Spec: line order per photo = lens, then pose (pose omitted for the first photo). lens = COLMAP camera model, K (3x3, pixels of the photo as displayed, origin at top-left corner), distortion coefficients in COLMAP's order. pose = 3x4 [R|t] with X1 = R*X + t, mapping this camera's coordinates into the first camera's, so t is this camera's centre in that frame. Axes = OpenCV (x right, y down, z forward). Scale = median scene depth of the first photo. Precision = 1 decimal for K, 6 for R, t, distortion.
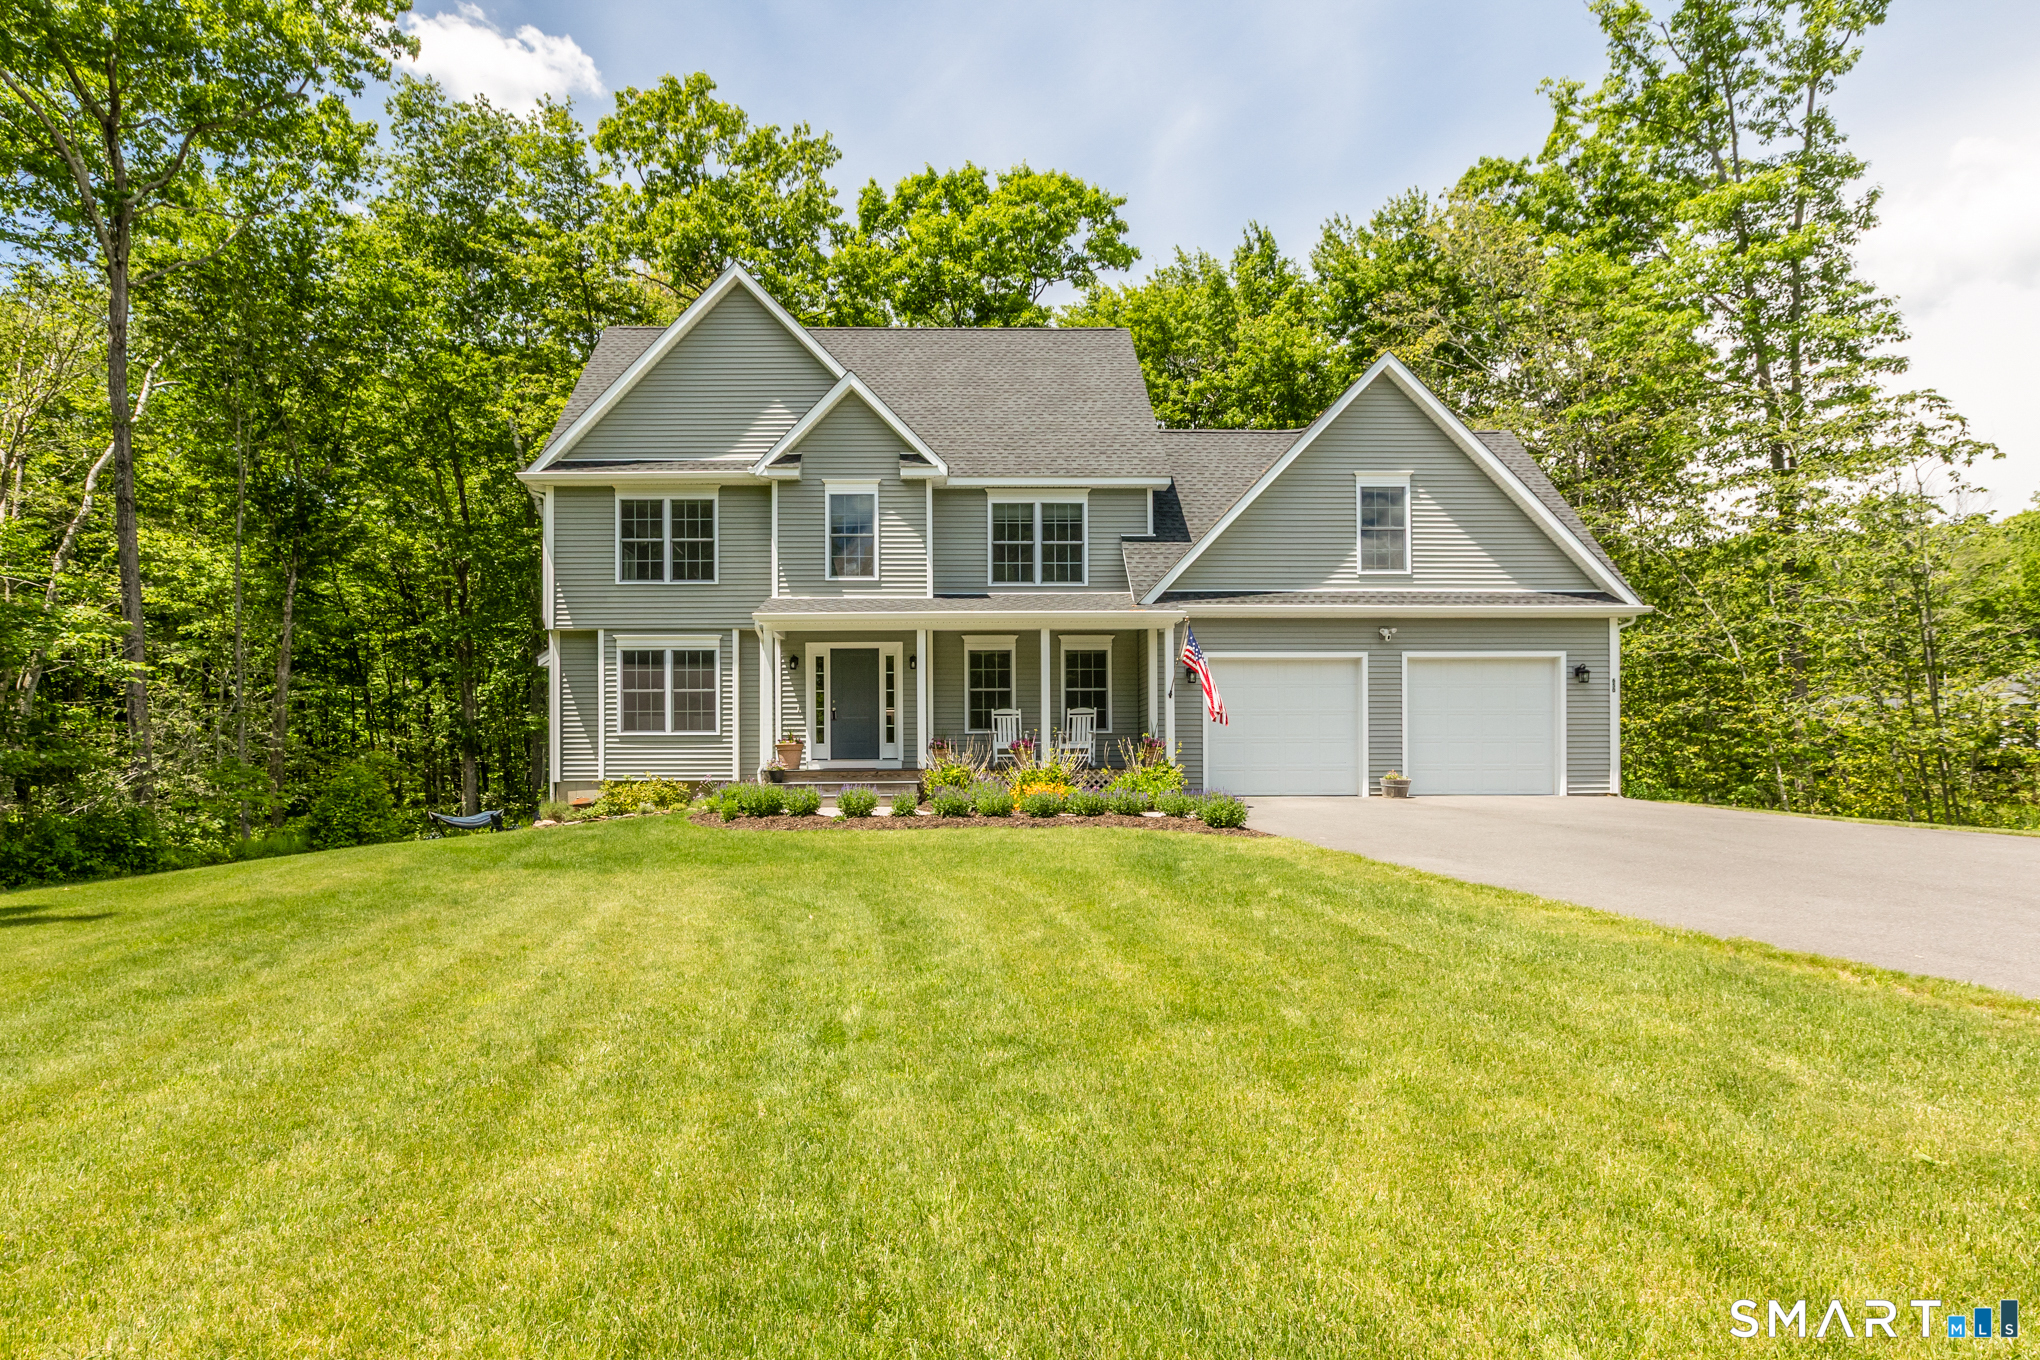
lens RADIAL K [[1147.9, 0, 1005.7], [0, 1147.9, 768.9], [0, 0, 1]] dist [-0.006280, 0.000725]
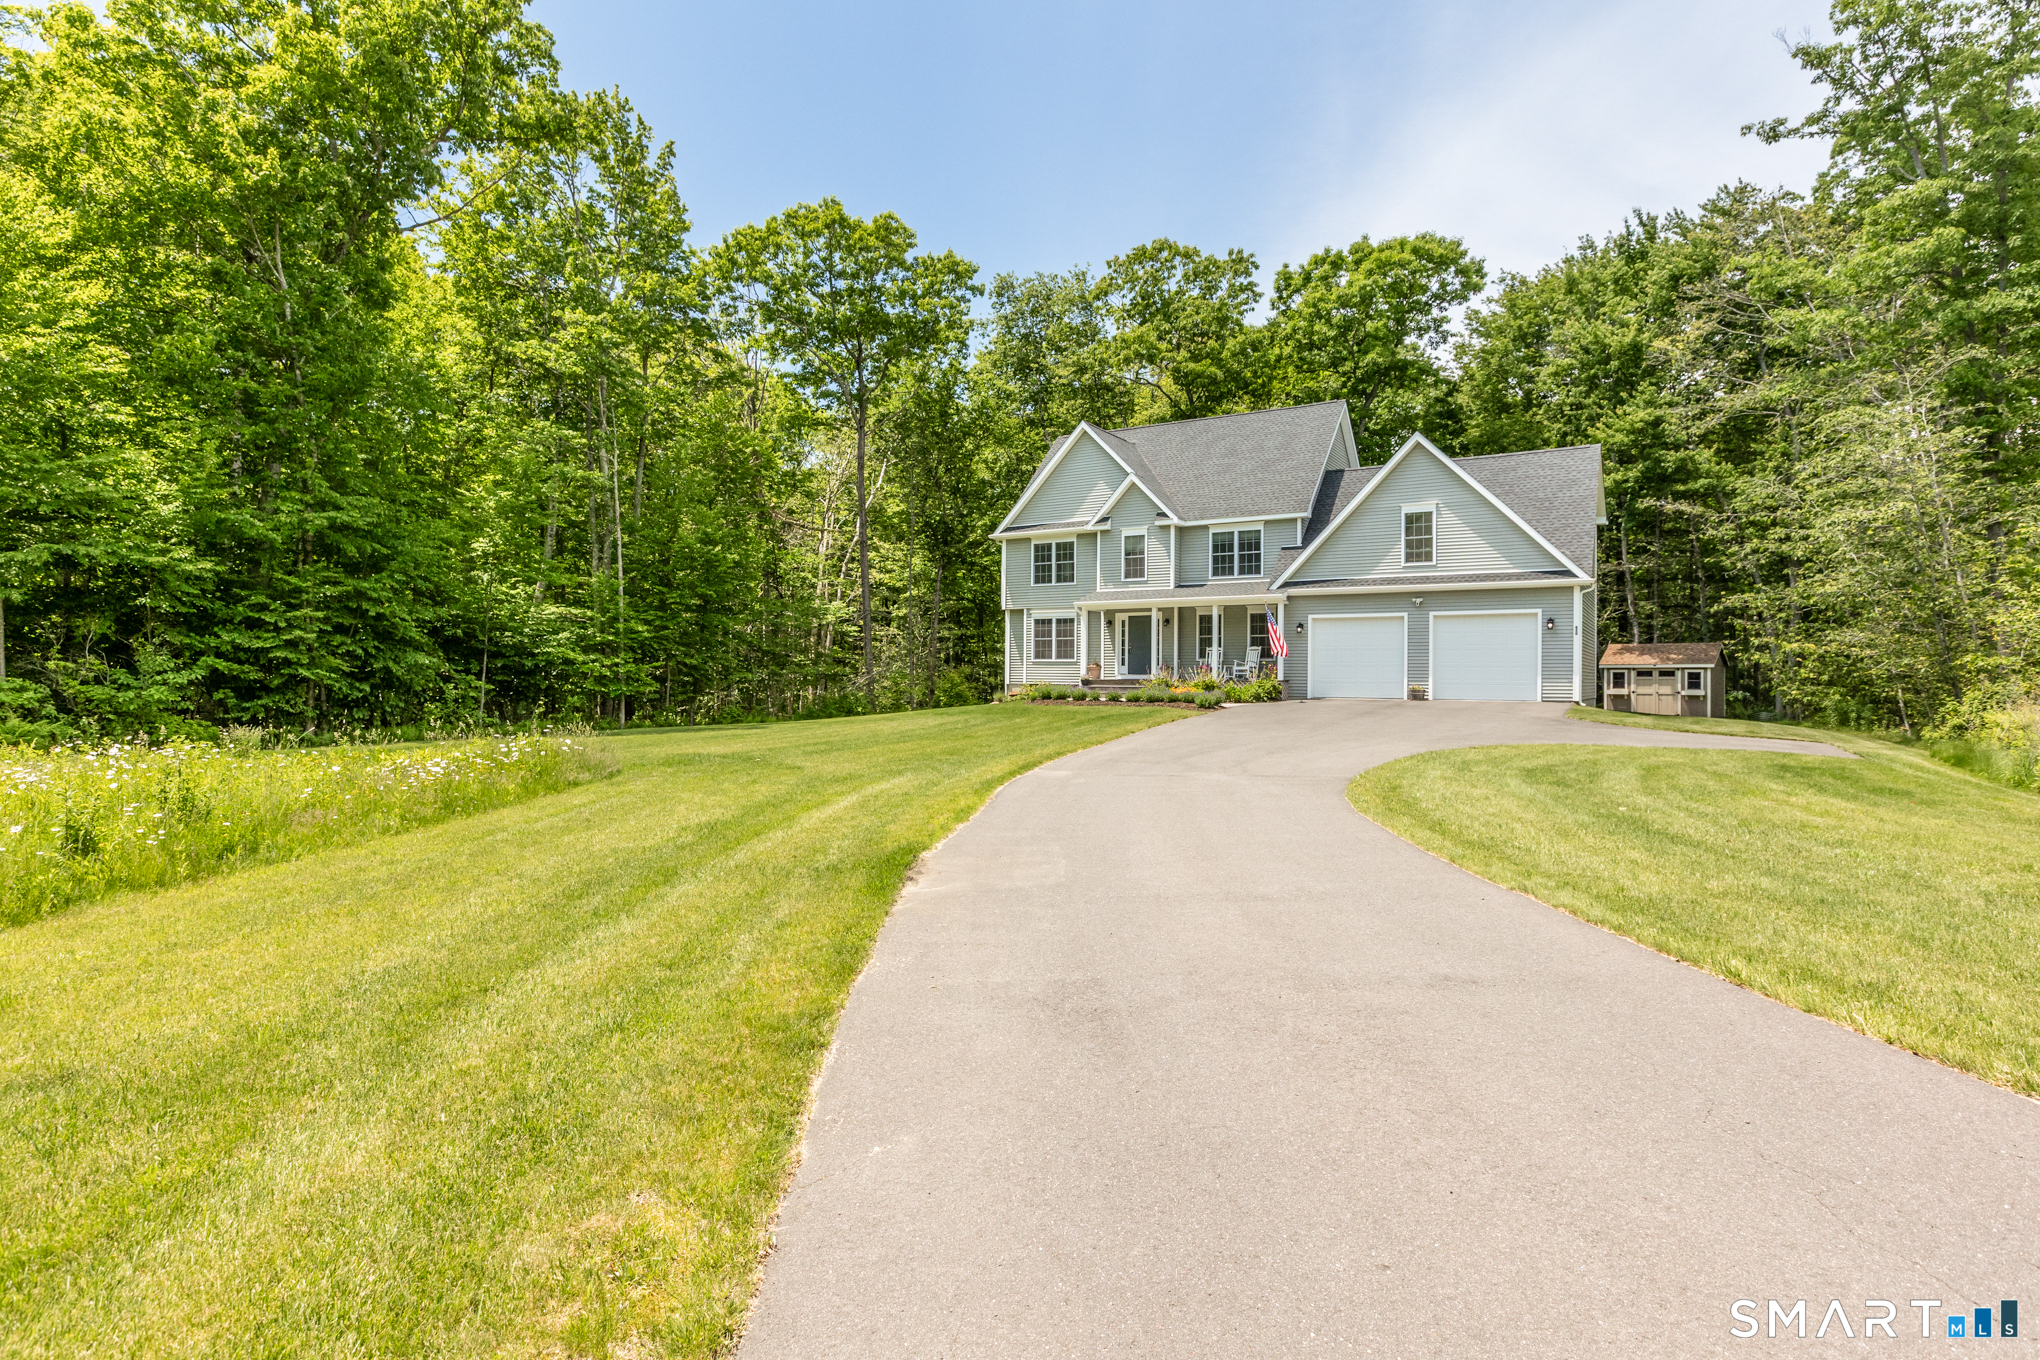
lens RADIAL K [[1114.9, 0, 1020.9], [0, 1114.9, 677.1], [0, 0, 1]] dist [0.007339, 0.000878]
pose [[0.833454, 0.011200, -0.552476, 0.731520], [-0.008138, 0.999935, 0.007995, -0.016093], [0.552529, -0.002168, 0.833491, -0.649199]]
